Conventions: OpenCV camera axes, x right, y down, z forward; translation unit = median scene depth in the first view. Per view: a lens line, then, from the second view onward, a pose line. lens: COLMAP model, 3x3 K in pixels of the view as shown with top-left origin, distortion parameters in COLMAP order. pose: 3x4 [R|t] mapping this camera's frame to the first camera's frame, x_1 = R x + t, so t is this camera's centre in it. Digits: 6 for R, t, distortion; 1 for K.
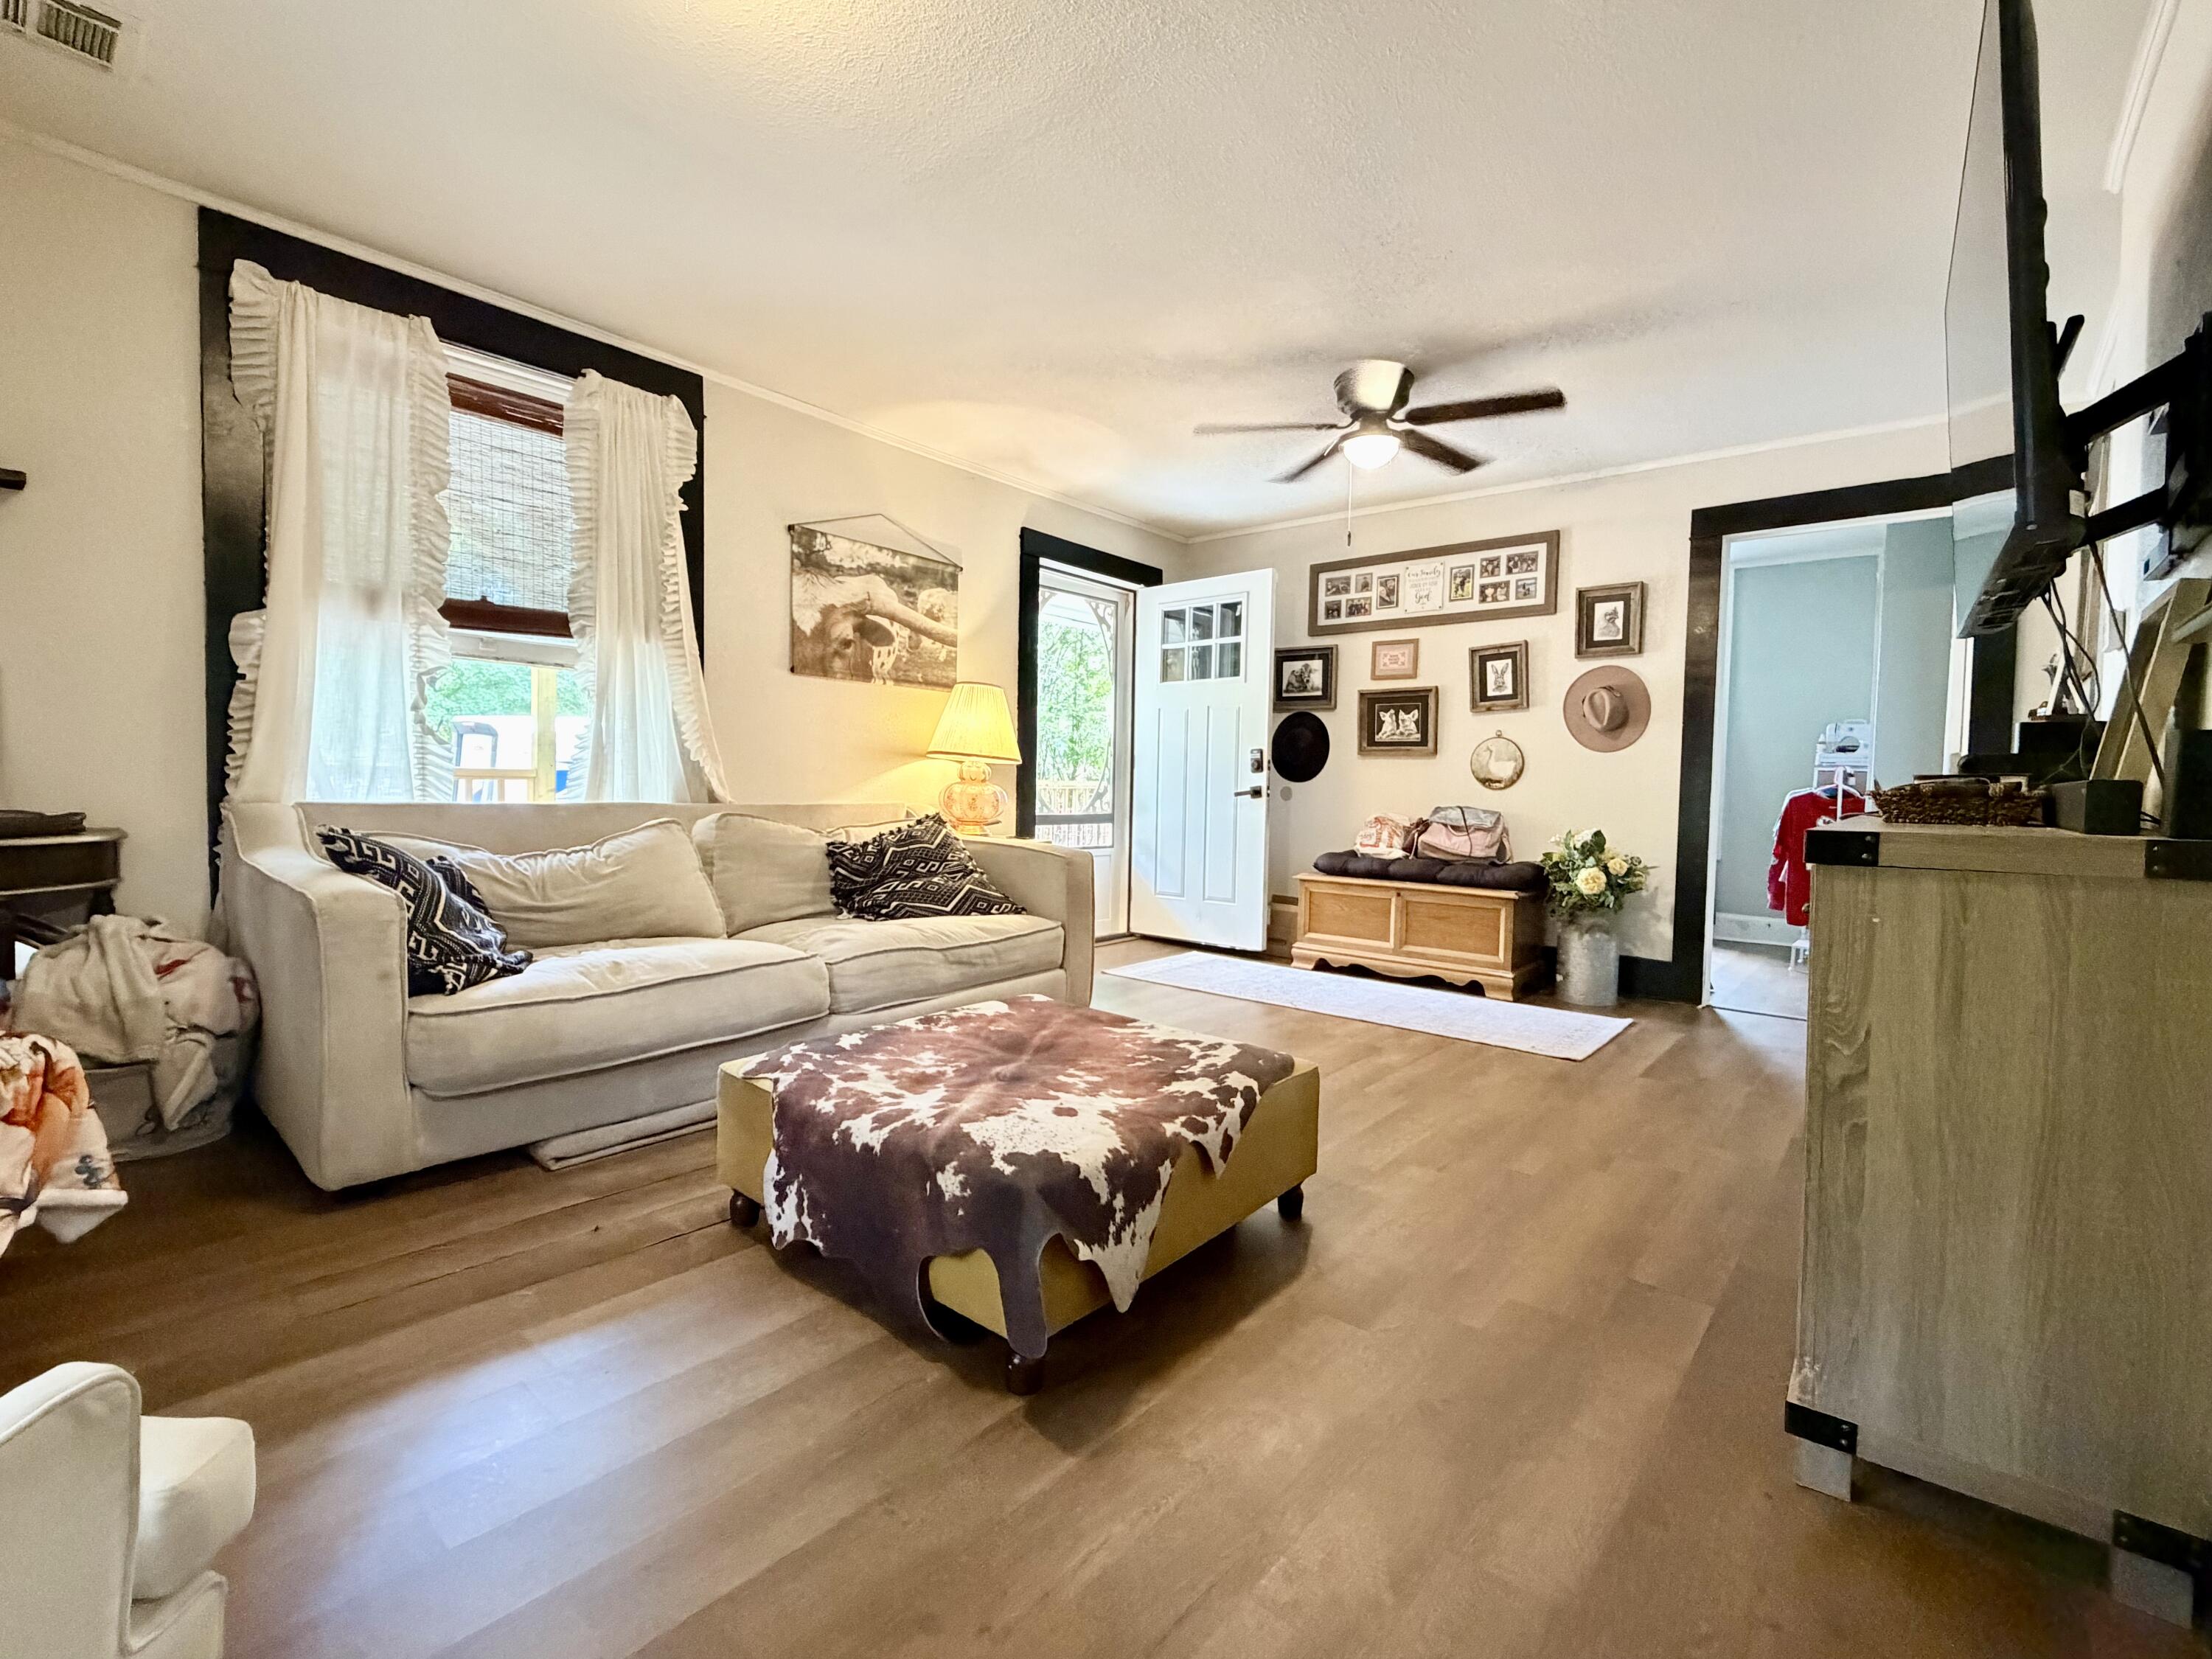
lens RADIAL K [[967.6, 0, 1109.8], [0, 967.6, 827.4], [0, 0, 1]] dist [-0.000912, -0.000018]
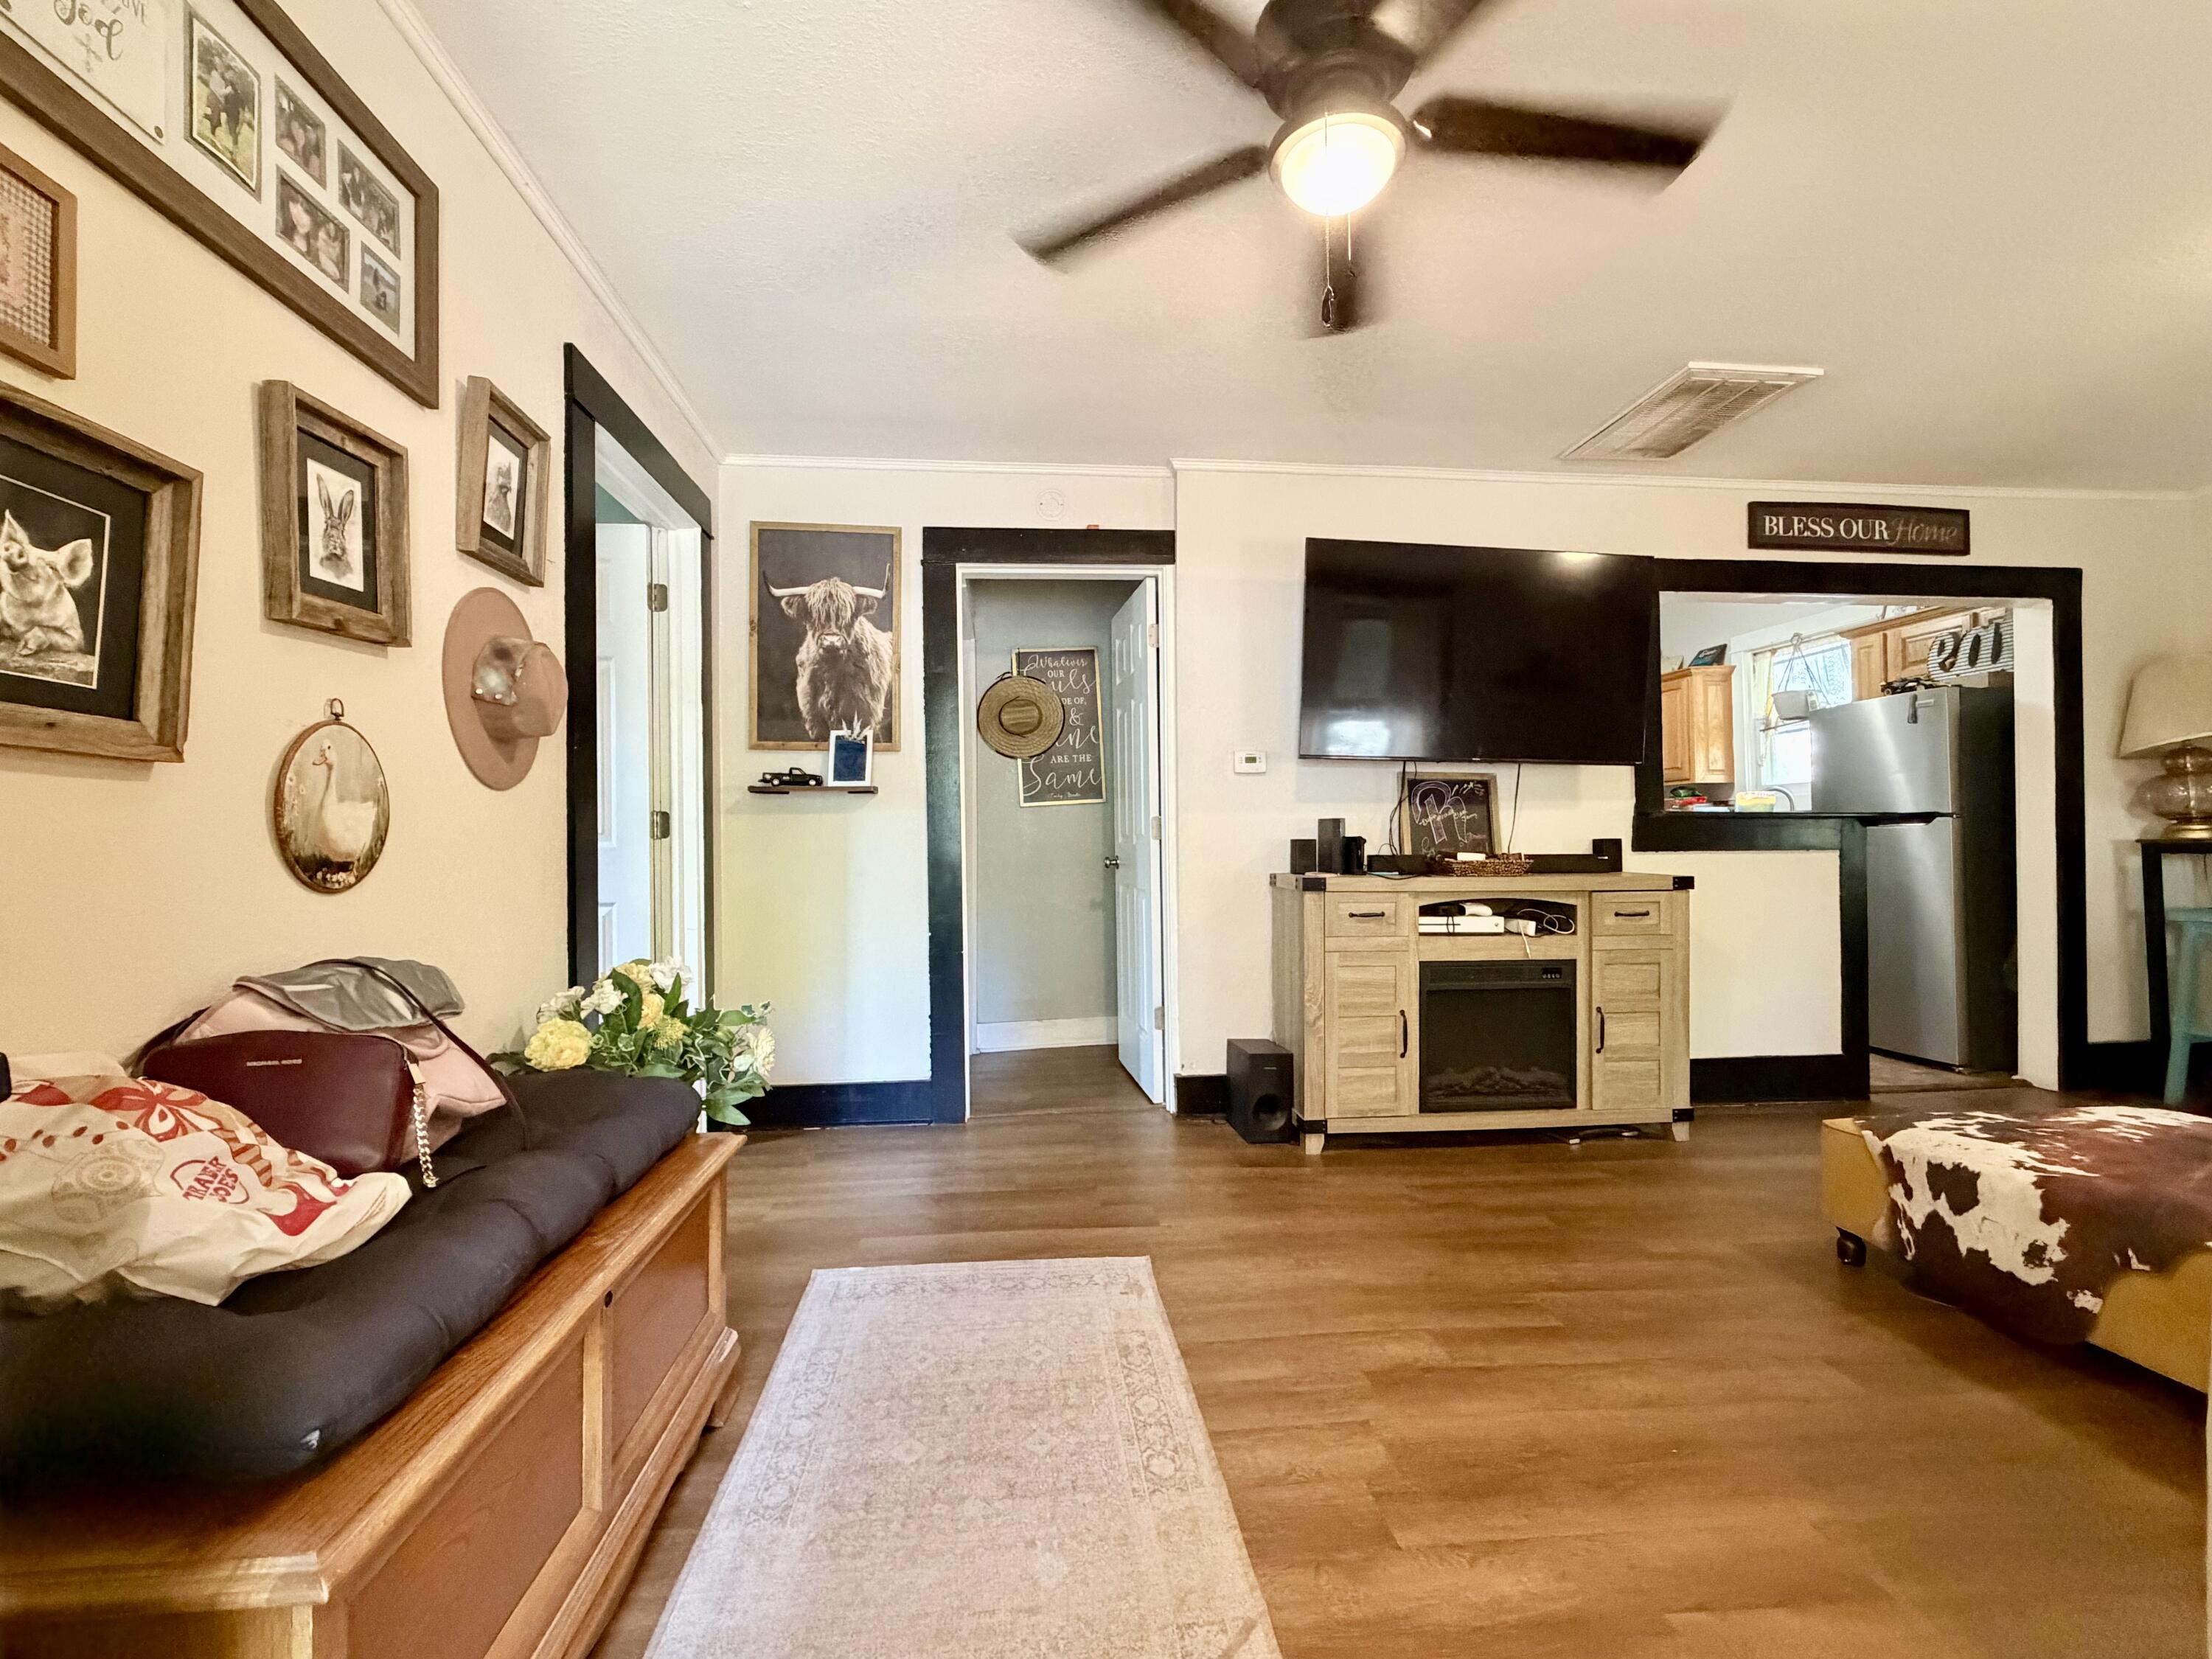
lens RADIAL K [[967.6, 0, 1111.7], [0, 967.6, 839.3], [0, 0, 1]] dist [-0.000912, -0.000018]
pose [[-0.730643, -0.014374, 0.682609, 0.014716], [0.007401, 0.999553, 0.028970, -0.063756], [-0.682720, 0.026219, -0.730210, 1.064606]]
